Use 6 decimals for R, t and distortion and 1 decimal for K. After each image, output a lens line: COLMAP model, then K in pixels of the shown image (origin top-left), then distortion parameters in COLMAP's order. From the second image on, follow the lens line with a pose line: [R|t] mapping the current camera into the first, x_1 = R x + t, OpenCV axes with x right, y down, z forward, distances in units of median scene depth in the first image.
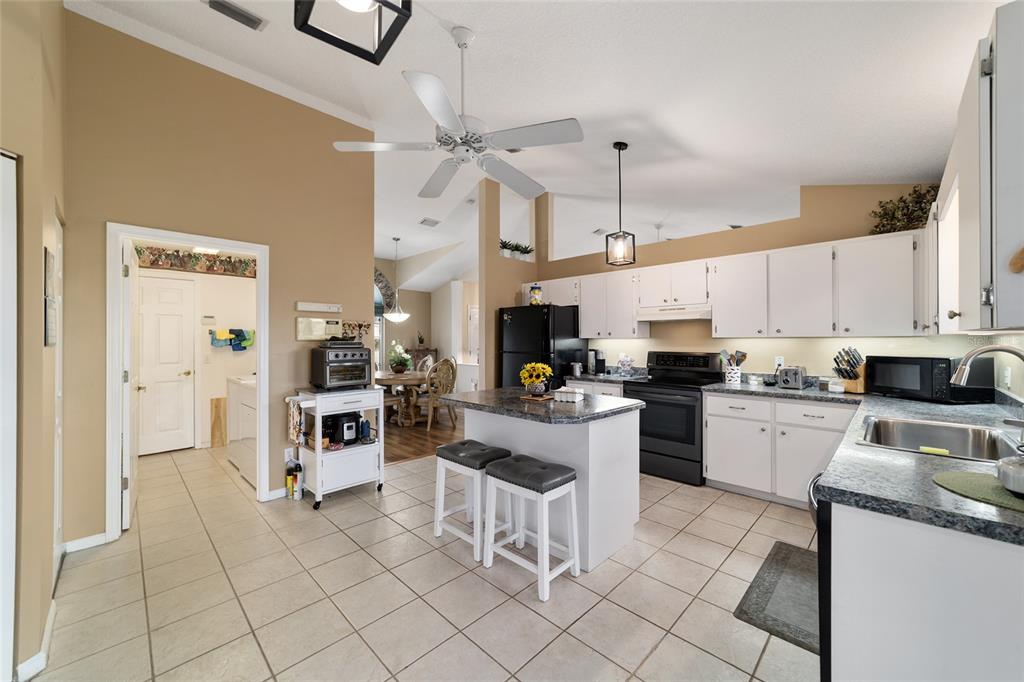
lens RADIAL K [[396.7, 0, 510.9], [0, 396.7, 345.4], [0, 0, 1]] dist [-0.002301, 0.000230]
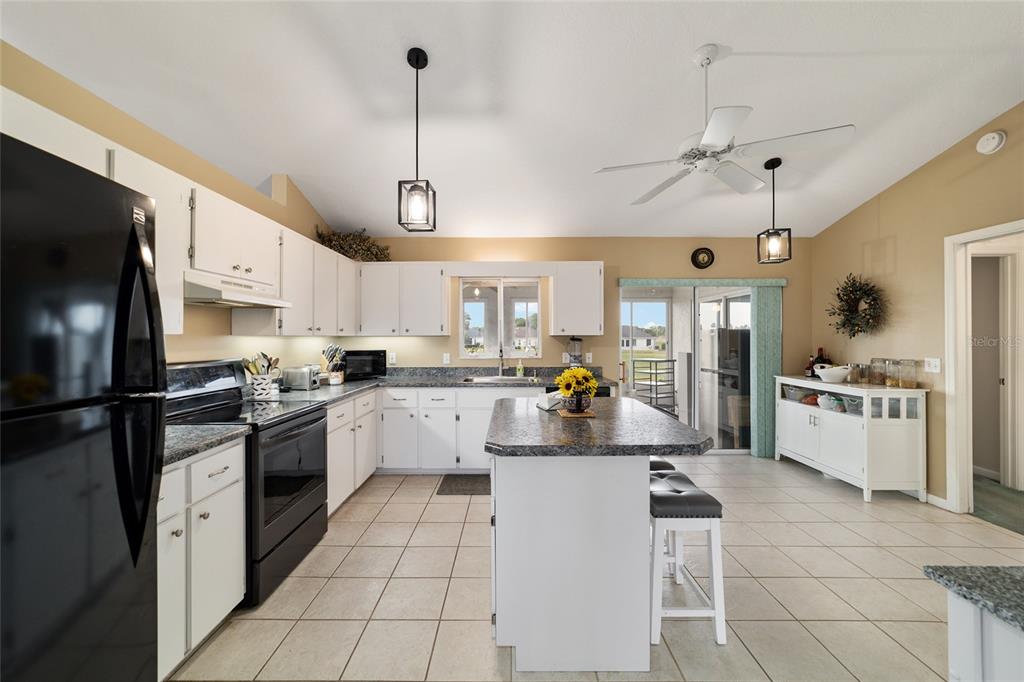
lens RADIAL K [[399.8, 0, 500.8], [0, 399.8, 334.8], [0, 0, 1]] dist [-0.001847, -0.000104]
pose [[-0.694308, 0.008088, 0.719632, -0.370255], [0.014137, 0.999897, 0.002402, -0.022159], [-0.719539, 0.011841, -0.694351, 1.633280]]
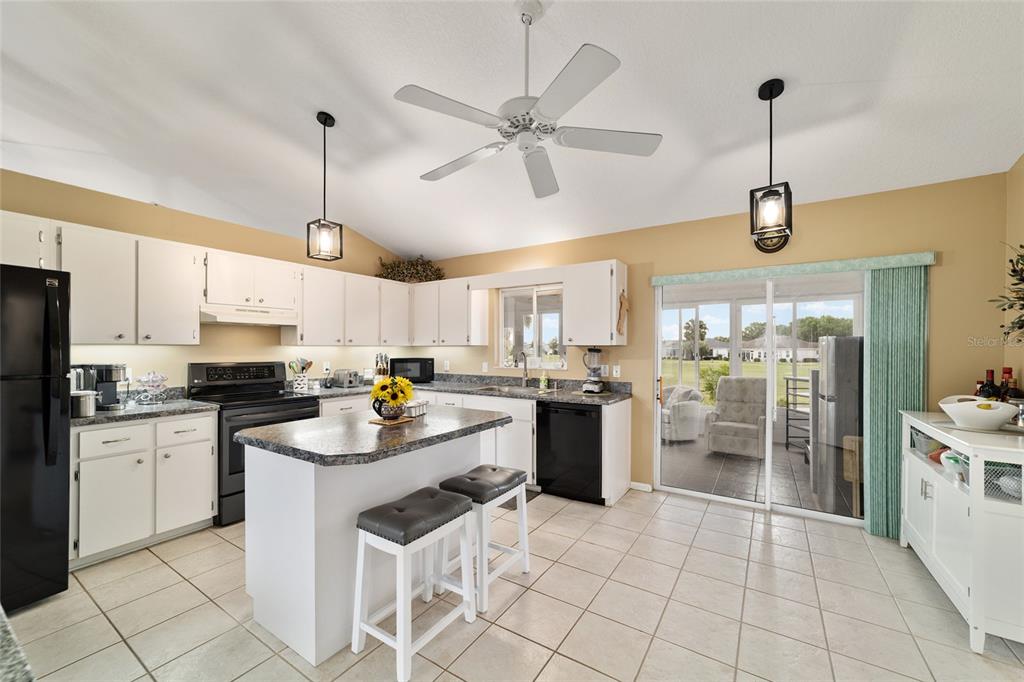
lens RADIAL K [[396.7, 0, 510.9], [0, 396.7, 345.4], [0, 0, 1]] dist [-0.002301, 0.000230]
pose [[-0.196575, 0.009184, 0.980446, -0.738468], [0.013749, 0.999884, -0.006609, -0.007850], [-0.980392, 0.012180, -0.196679, 0.913680]]
